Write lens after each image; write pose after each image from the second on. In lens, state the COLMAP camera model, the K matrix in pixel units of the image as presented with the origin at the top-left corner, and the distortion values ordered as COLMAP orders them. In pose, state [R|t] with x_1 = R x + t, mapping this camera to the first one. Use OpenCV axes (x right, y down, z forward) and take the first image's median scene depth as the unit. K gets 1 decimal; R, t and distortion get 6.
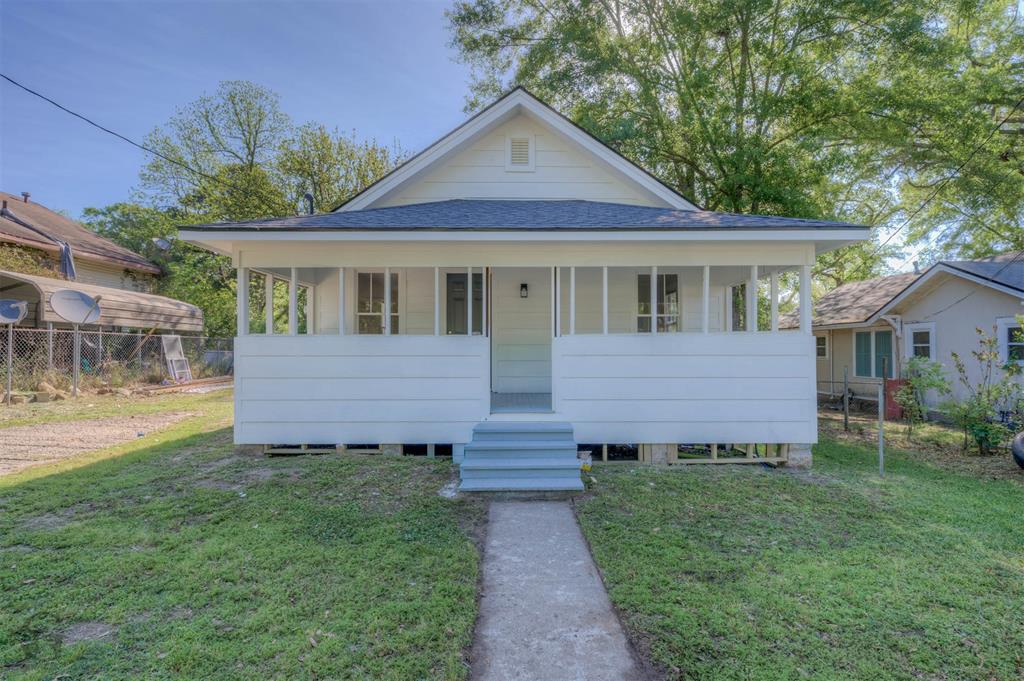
lens RADIAL K [[525.9, 0, 506.8], [0, 525.9, 340.3], [0, 0, 1]] dist [-0.003894, -0.000584]
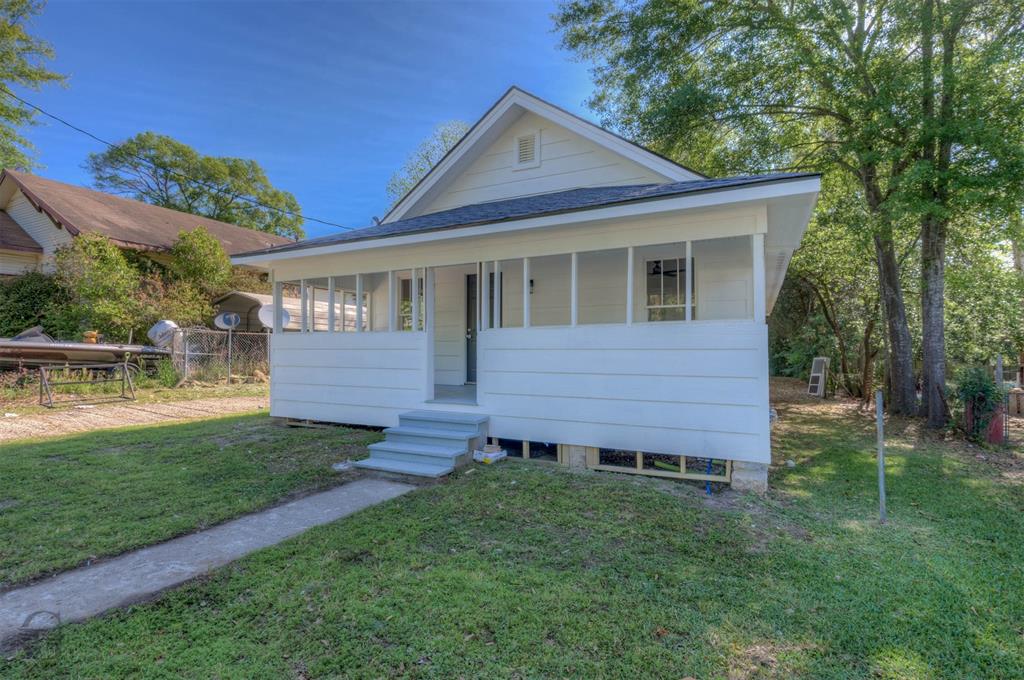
lens RADIAL K [[525.9, 0, 505.8], [0, 525.9, 343.8], [0, 0, 1]] dist [-0.003894, -0.000584]
pose [[0.870221, -0.003745, -0.492648, 0.631597], [0.005043, 0.999986, 0.001305, 0.016839], [0.492636, -0.003620, 0.870228, 0.137813]]
